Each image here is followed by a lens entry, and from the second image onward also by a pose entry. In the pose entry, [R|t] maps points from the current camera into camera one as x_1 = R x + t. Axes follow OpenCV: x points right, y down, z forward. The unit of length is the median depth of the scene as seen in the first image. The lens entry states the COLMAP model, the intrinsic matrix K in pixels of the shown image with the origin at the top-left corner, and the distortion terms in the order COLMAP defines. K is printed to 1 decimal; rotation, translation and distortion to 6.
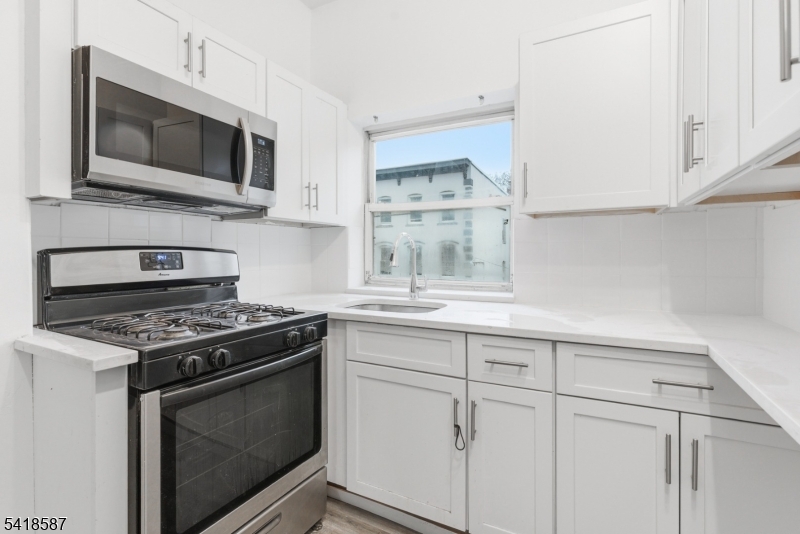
lens RADIAL K [[387.4, 0, 408.5], [0, 387.4, 257.1], [0, 0, 1]] dist [-0.002063, -0.000114]
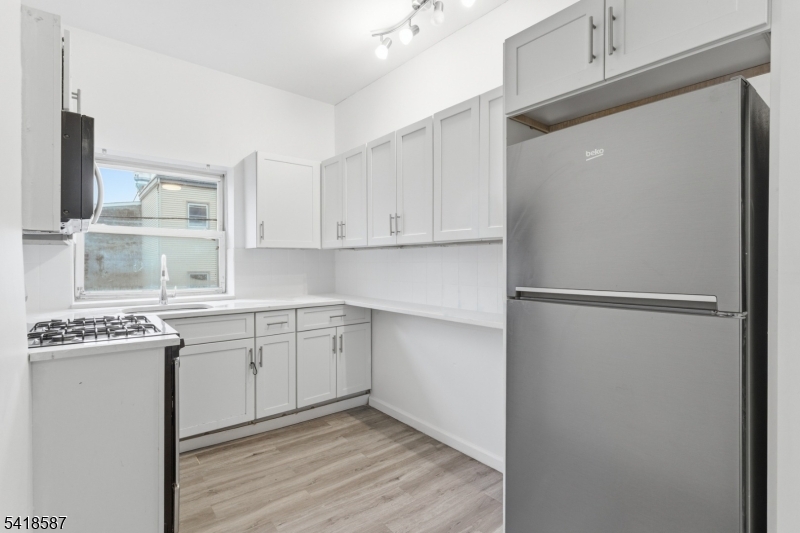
lens RADIAL K [[387.4, 0, 413.5], [0, 387.4, 266.2], [0, 0, 1]] dist [-0.002063, -0.000114]
pose [[0.342491, -0.010917, 0.939458, -1.347967], [0.009936, 0.999919, 0.007997, -0.035521], [-0.939468, 0.006596, 0.342572, -0.366875]]
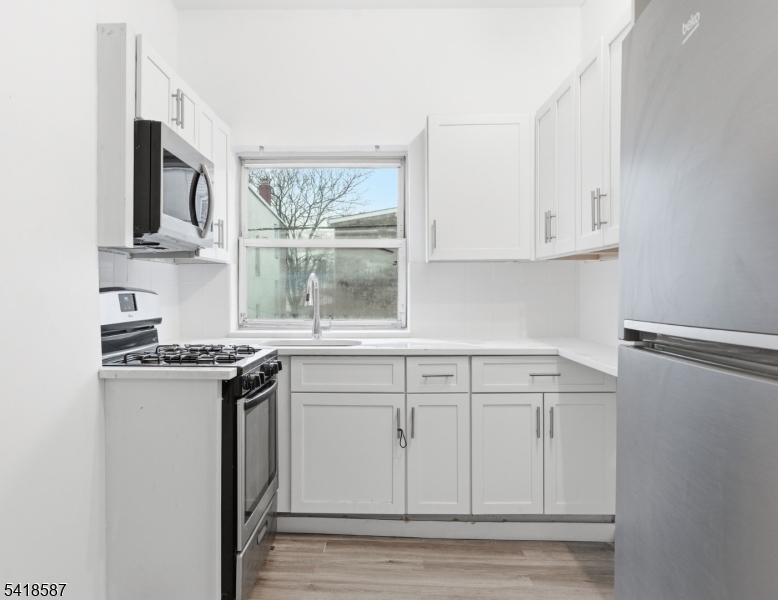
lens RADIAL K [[690.2, 0, 386.1], [0, 690.2, 301.2], [0, 0, 1]] dist [0.003617, -0.004235]
pose [[0.881655, -0.009494, 0.471799, -0.974453], [0.007063, 0.999951, 0.006923, -0.001213], [-0.471842, -0.002771, 0.881679, -0.969518]]
